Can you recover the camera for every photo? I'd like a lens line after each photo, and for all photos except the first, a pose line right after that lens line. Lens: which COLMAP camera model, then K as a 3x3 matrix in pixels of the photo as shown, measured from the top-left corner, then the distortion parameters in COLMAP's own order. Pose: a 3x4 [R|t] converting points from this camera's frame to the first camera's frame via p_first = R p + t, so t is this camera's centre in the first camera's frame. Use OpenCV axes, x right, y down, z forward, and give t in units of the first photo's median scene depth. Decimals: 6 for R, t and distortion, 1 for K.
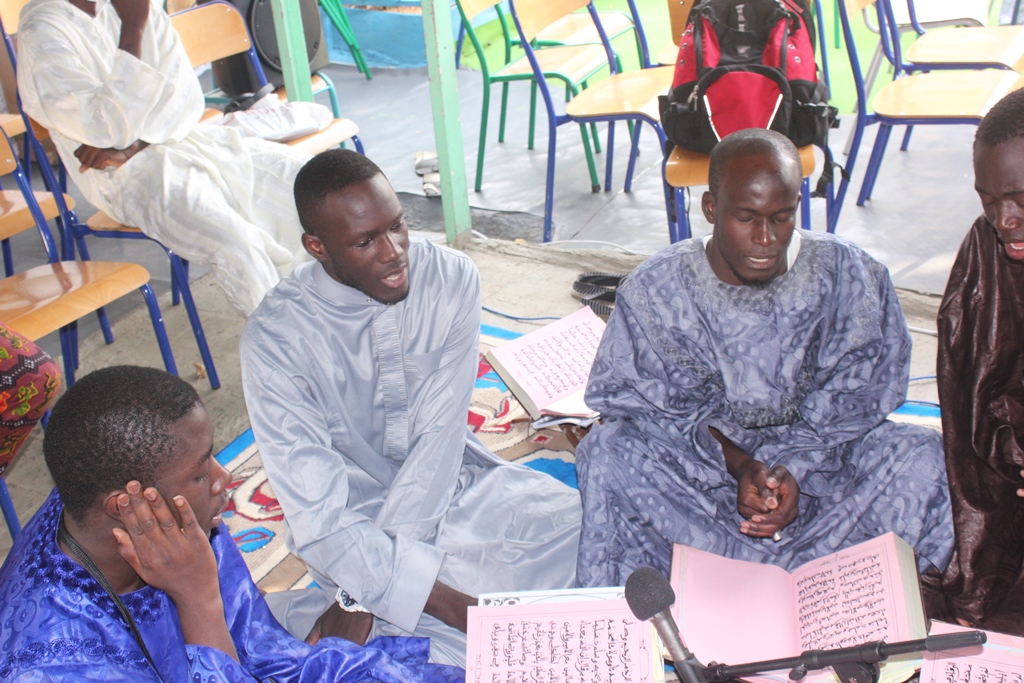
lens RADIAL K [[1360.2, 0, 501.3], [0, 1360.2, 344.5], [0, 0, 1]] dist [-0.045962, 0.000000]
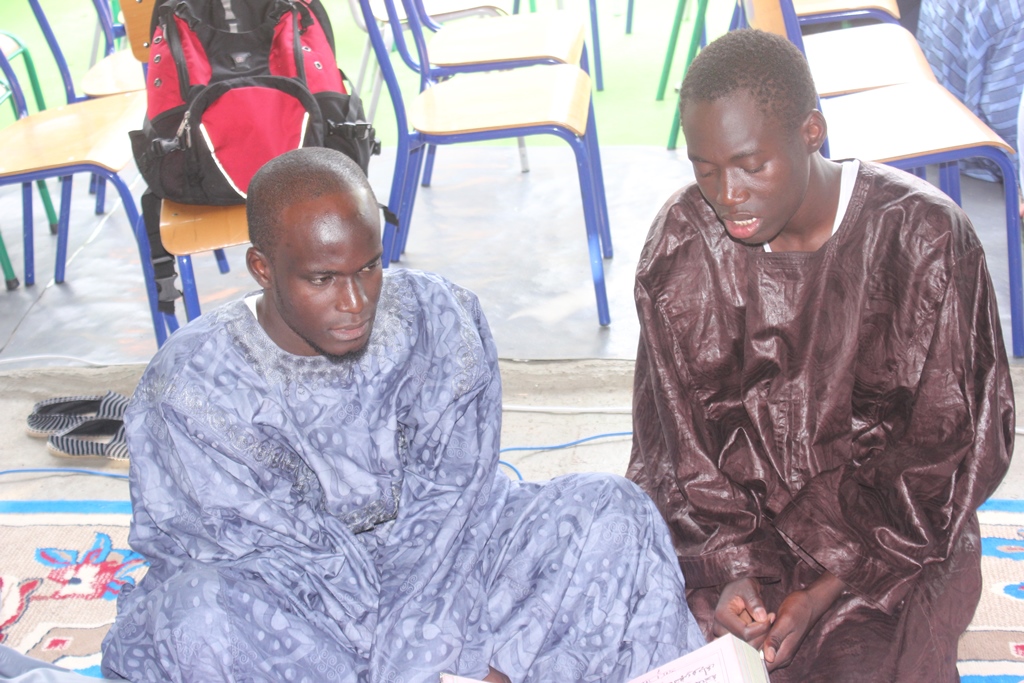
lens RADIAL K [[1898.1, 0, 503.9], [0, 1898.1, 337.9], [0, 0, 1]] dist [0.094504, 0.000000]
pose [[0.911789, -0.123008, 0.391802, -0.108188], [0.159513, 0.985254, -0.061888, 0.013636], [-0.378412, 0.118926, 0.917966, 0.036968]]
